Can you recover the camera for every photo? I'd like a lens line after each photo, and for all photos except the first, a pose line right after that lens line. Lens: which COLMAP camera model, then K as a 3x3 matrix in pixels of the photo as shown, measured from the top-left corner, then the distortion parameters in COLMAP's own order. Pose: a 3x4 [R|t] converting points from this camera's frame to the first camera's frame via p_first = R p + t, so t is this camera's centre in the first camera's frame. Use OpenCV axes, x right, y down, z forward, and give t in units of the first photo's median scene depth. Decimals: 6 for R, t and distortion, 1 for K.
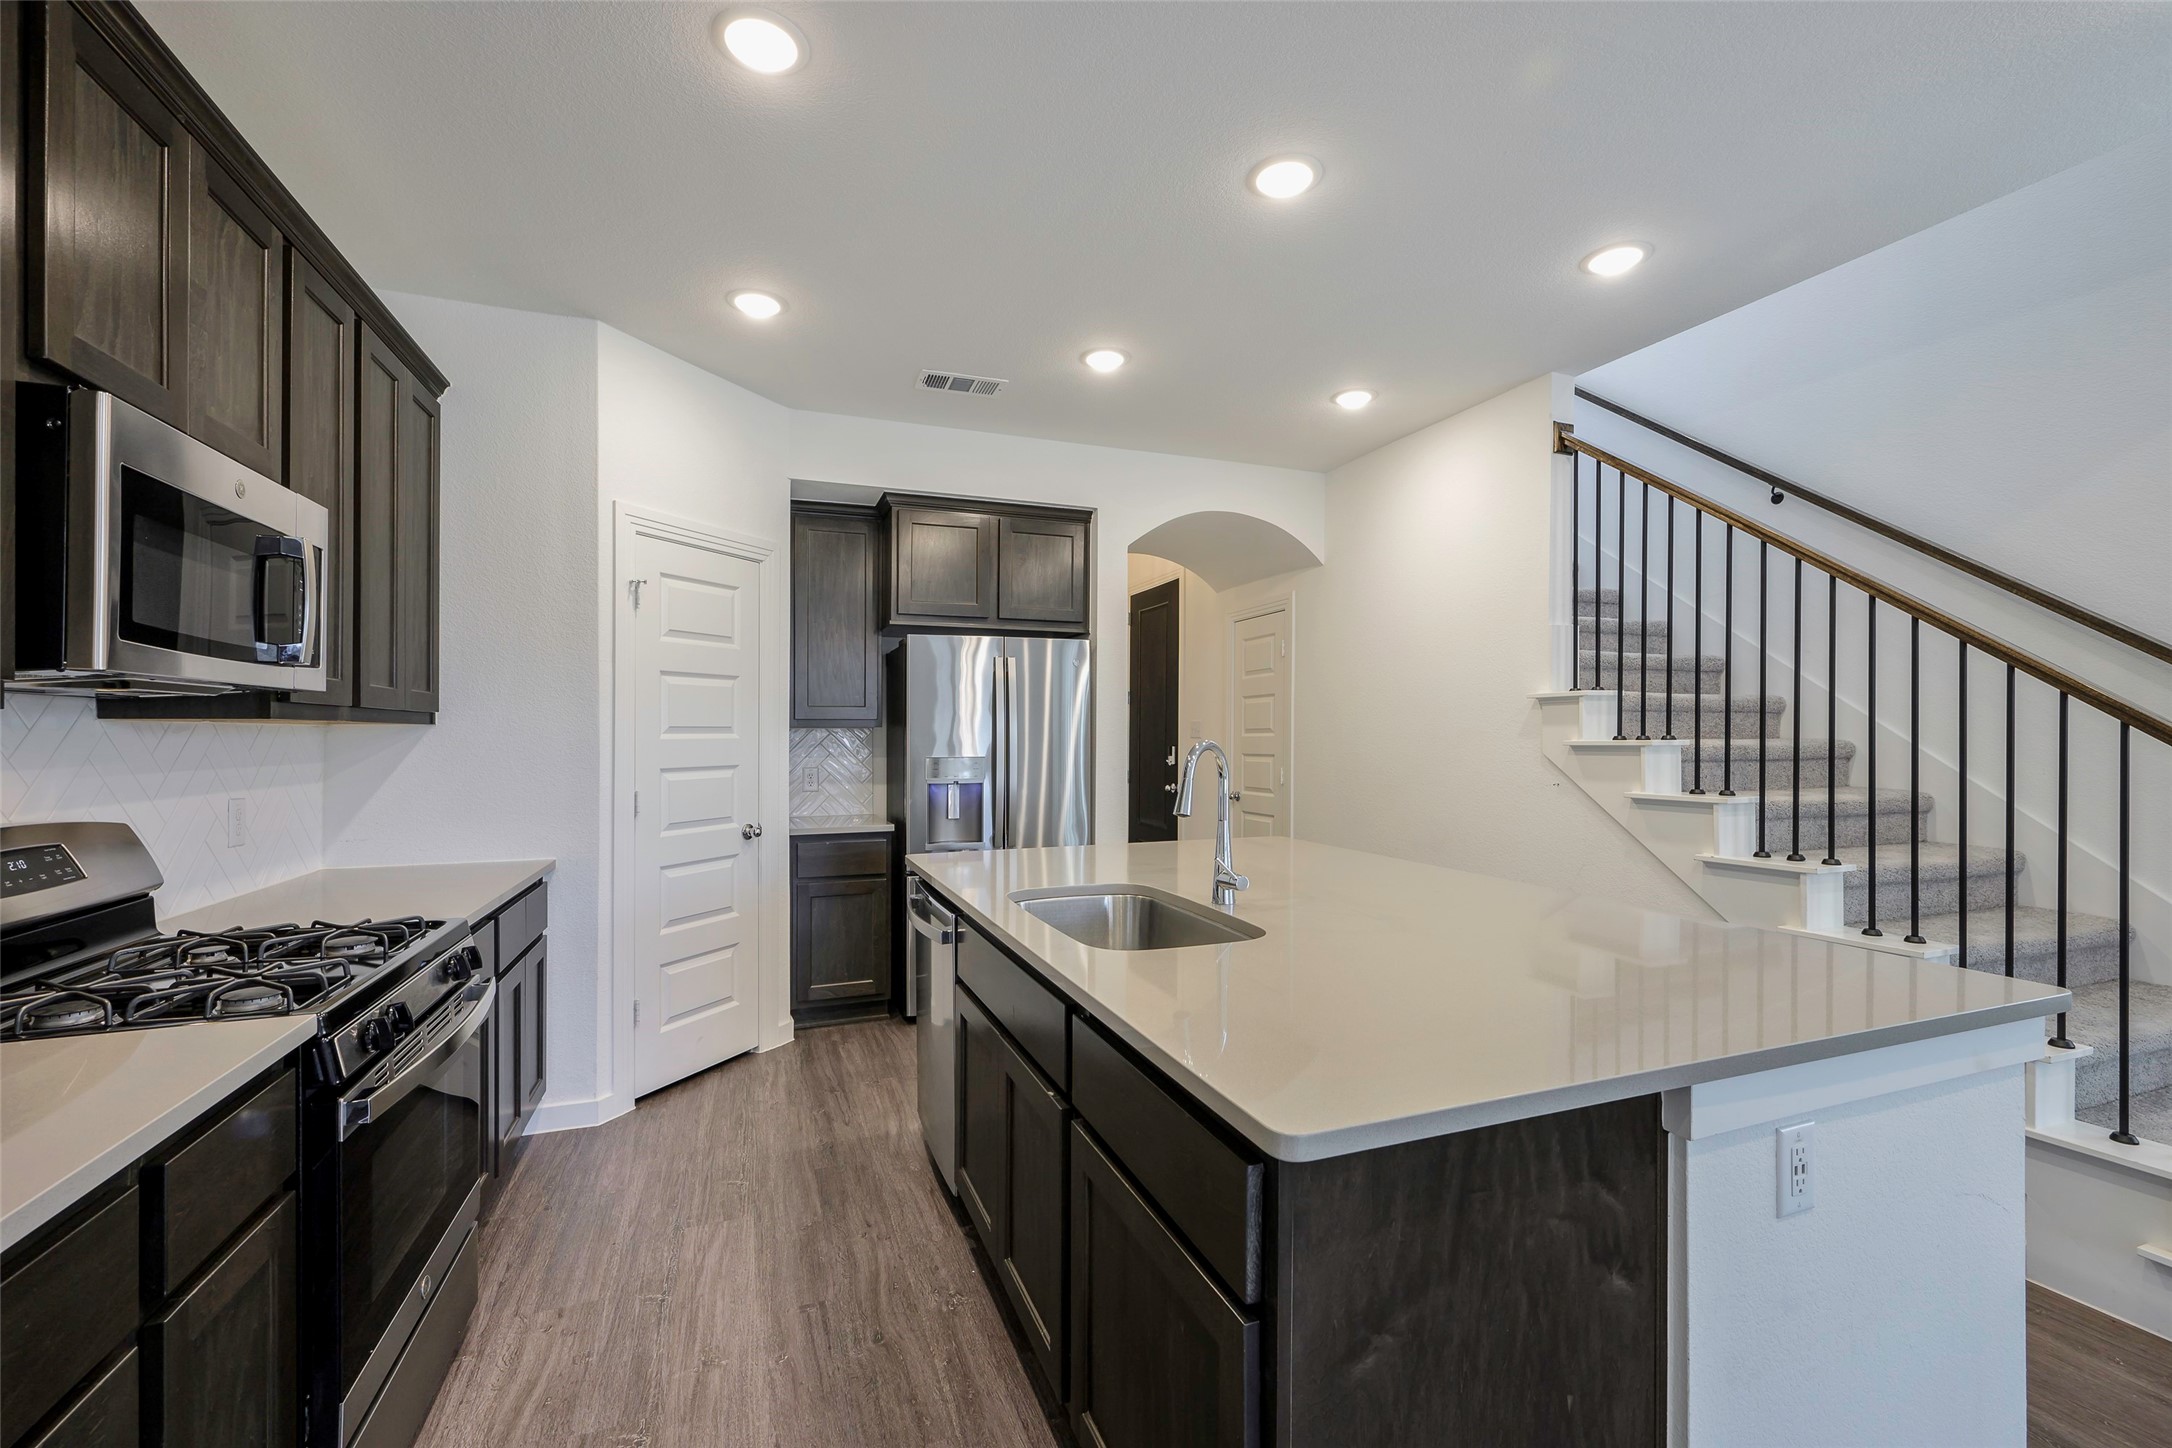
lens RADIAL K [[909.2, 0, 1086.0], [0, 909.2, 724.0], [0, 0, 1]] dist [0.012729, -0.013465]
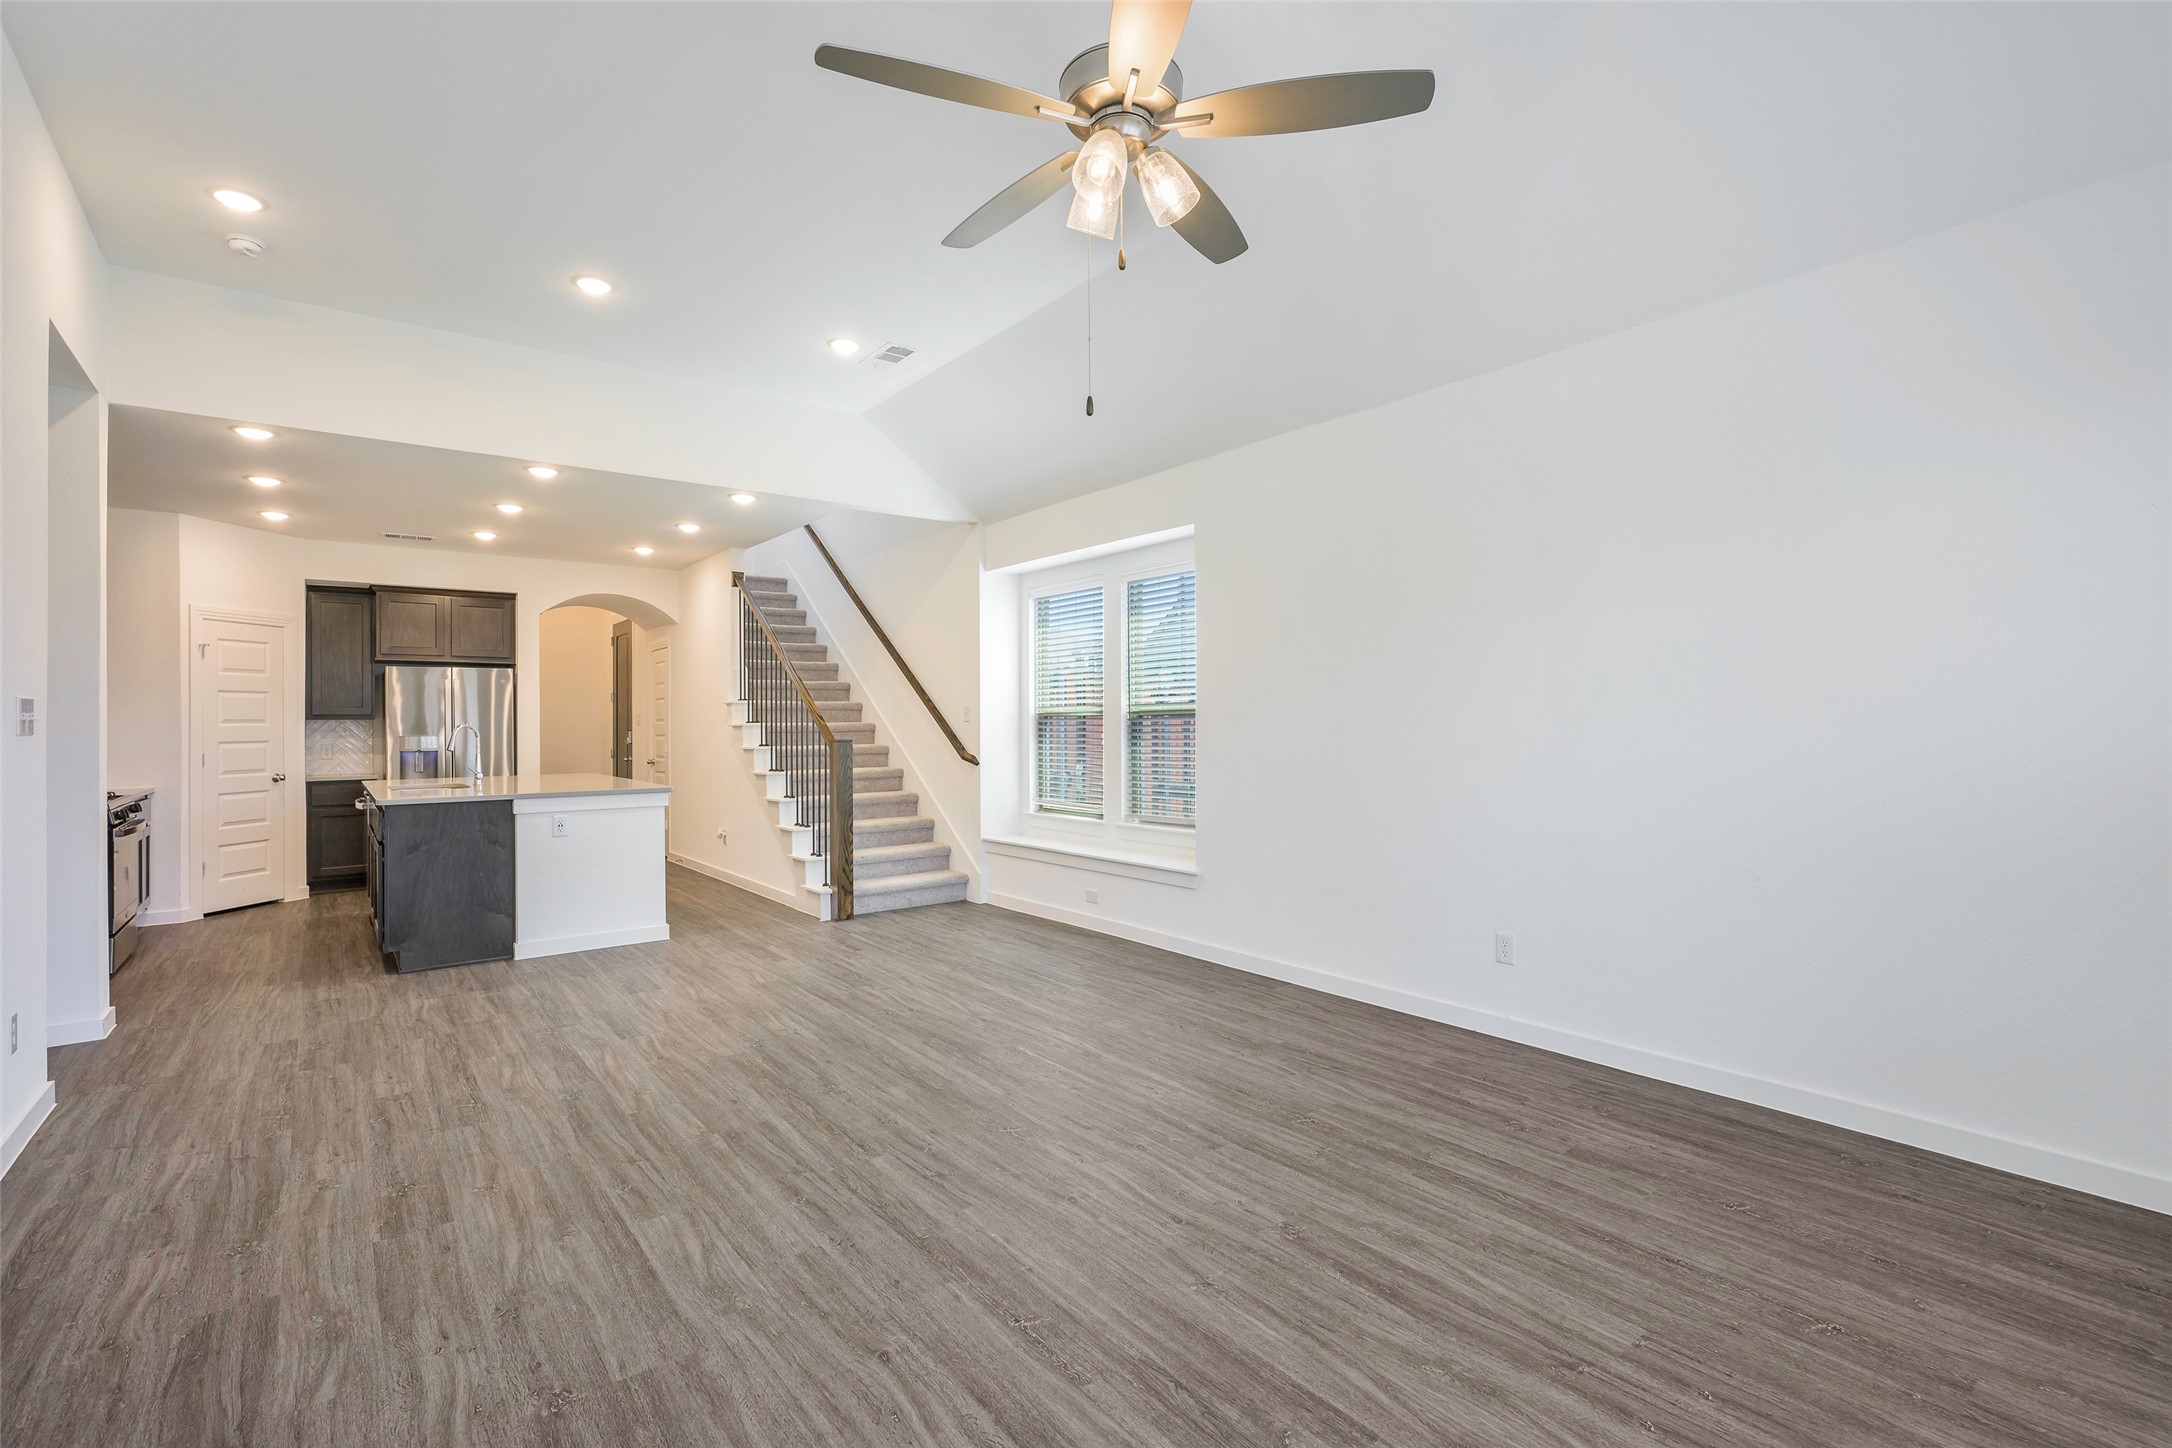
lens RADIAL K [[1006.8, 0, 1086.0], [0, 1006.8, 724.0], [0, 0, 1]] dist [0.002570, 0.000291]
pose [[0.958043, -0.002053, 0.286617, 0.626980], [-0.000483, 0.999961, 0.008774, -0.006316], [-0.286624, -0.008545, 0.958005, -1.449251]]
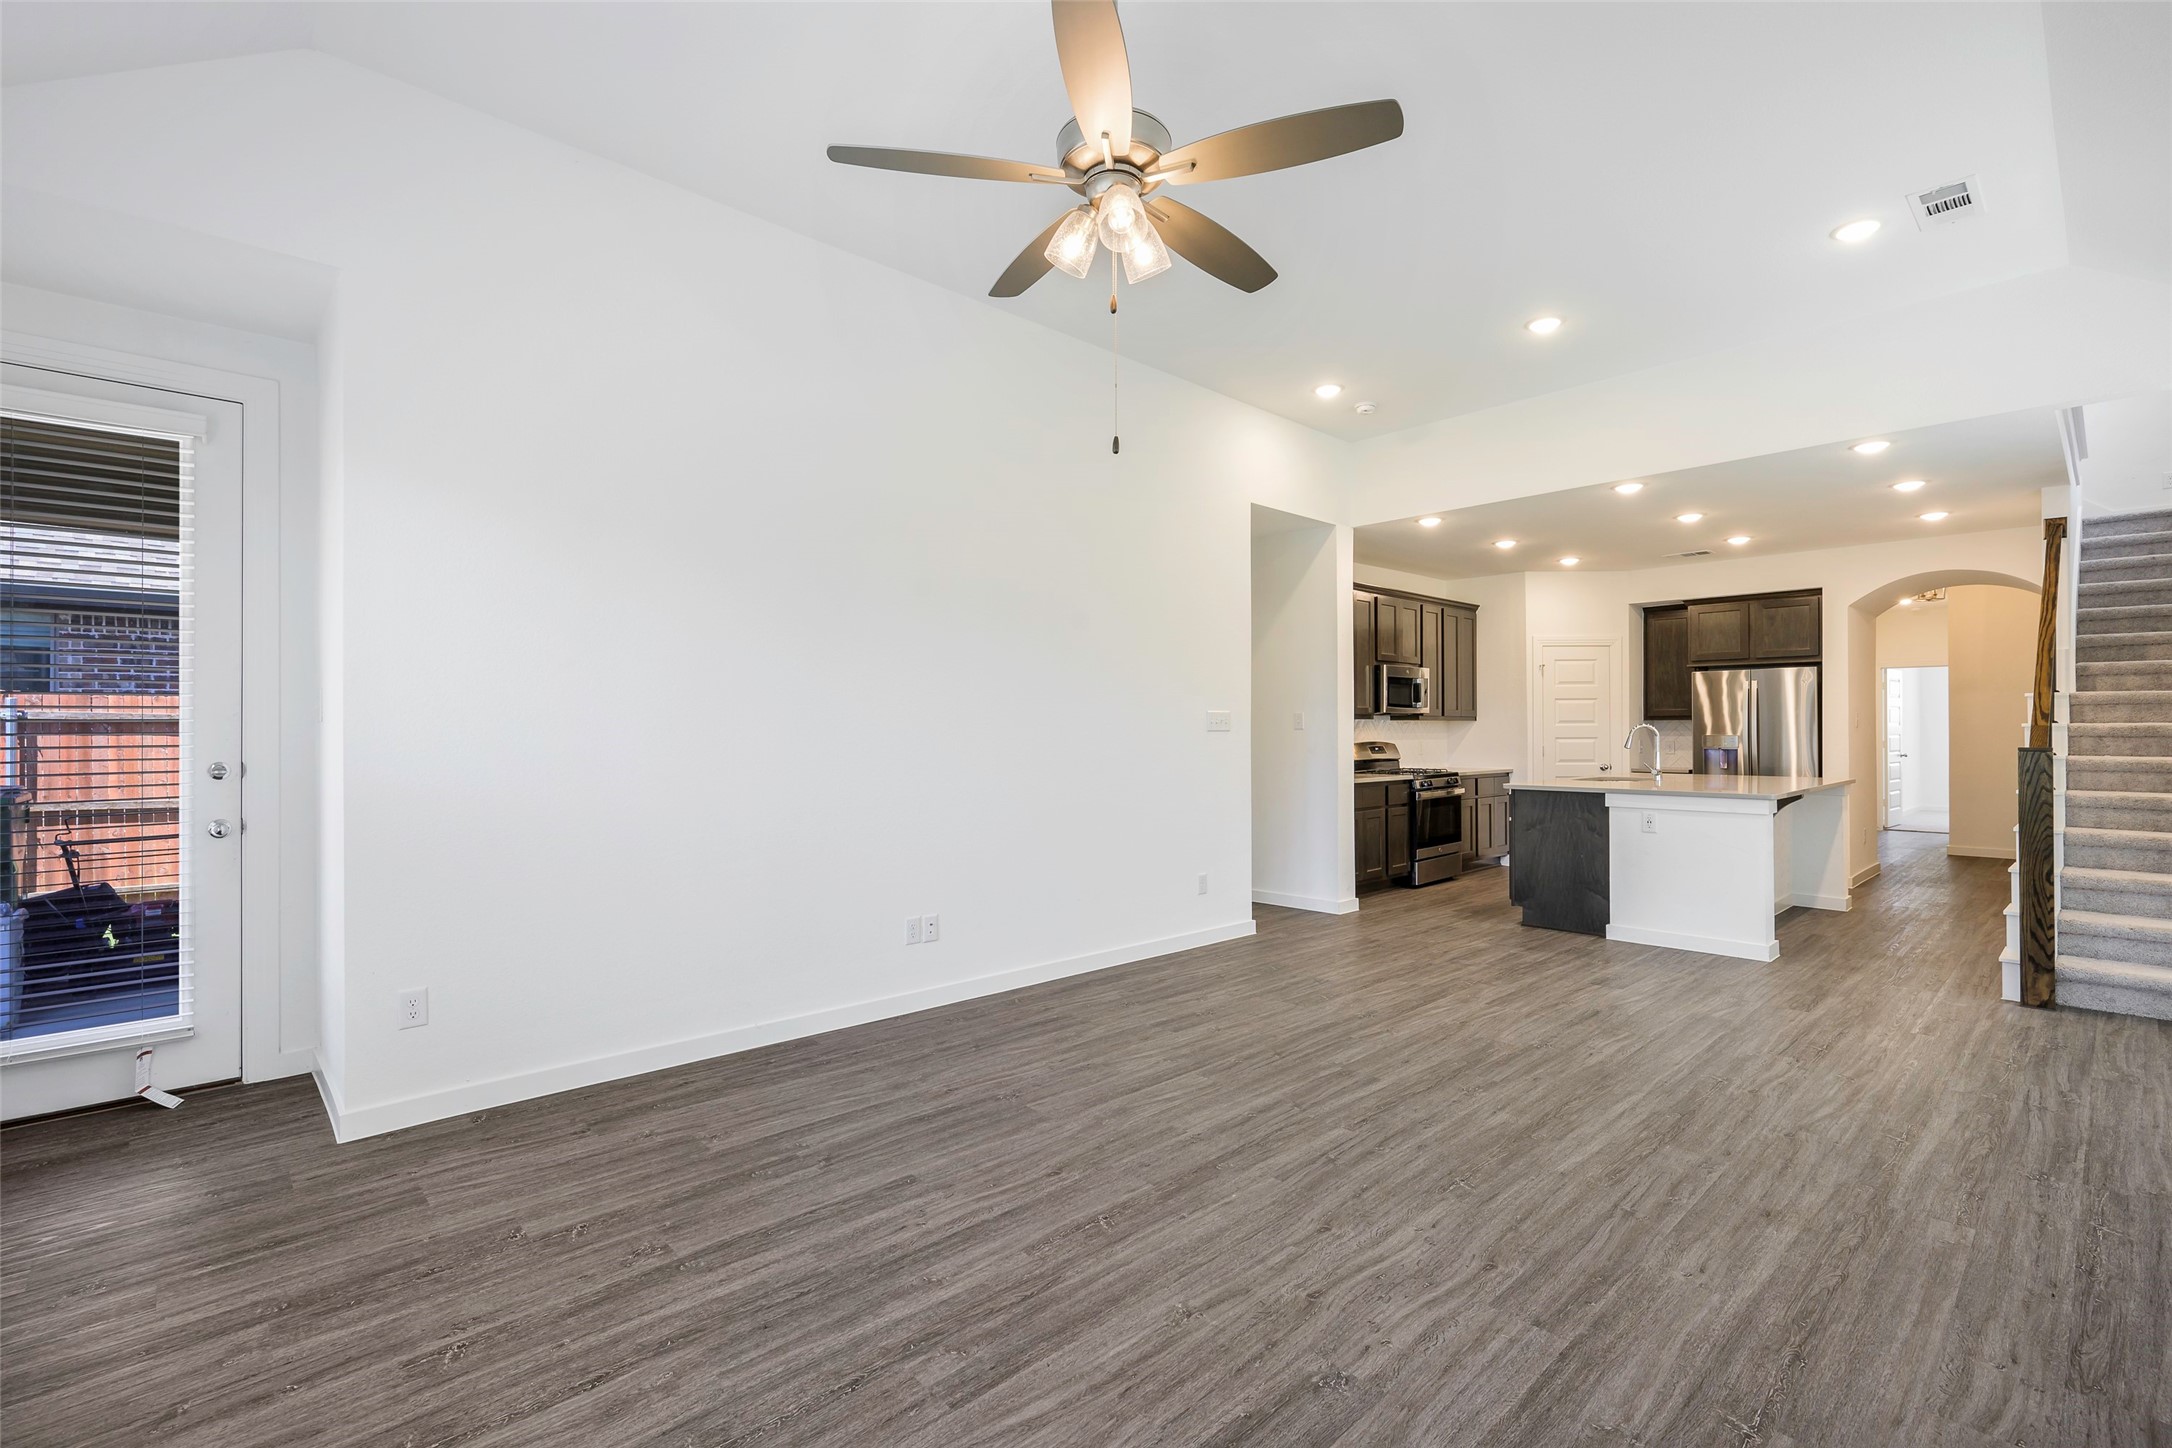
lens RADIAL K [[954.9, 0, 1086.0], [0, 954.9, 724.0], [0, 0, 1]] dist [0.000242, 0.000126]
pose [[0.372518, -0.002833, -0.928021, 1.418549], [0.009469, 0.999955, 0.000748, -0.002160], [0.927977, -0.009066, 0.372528, -1.121509]]
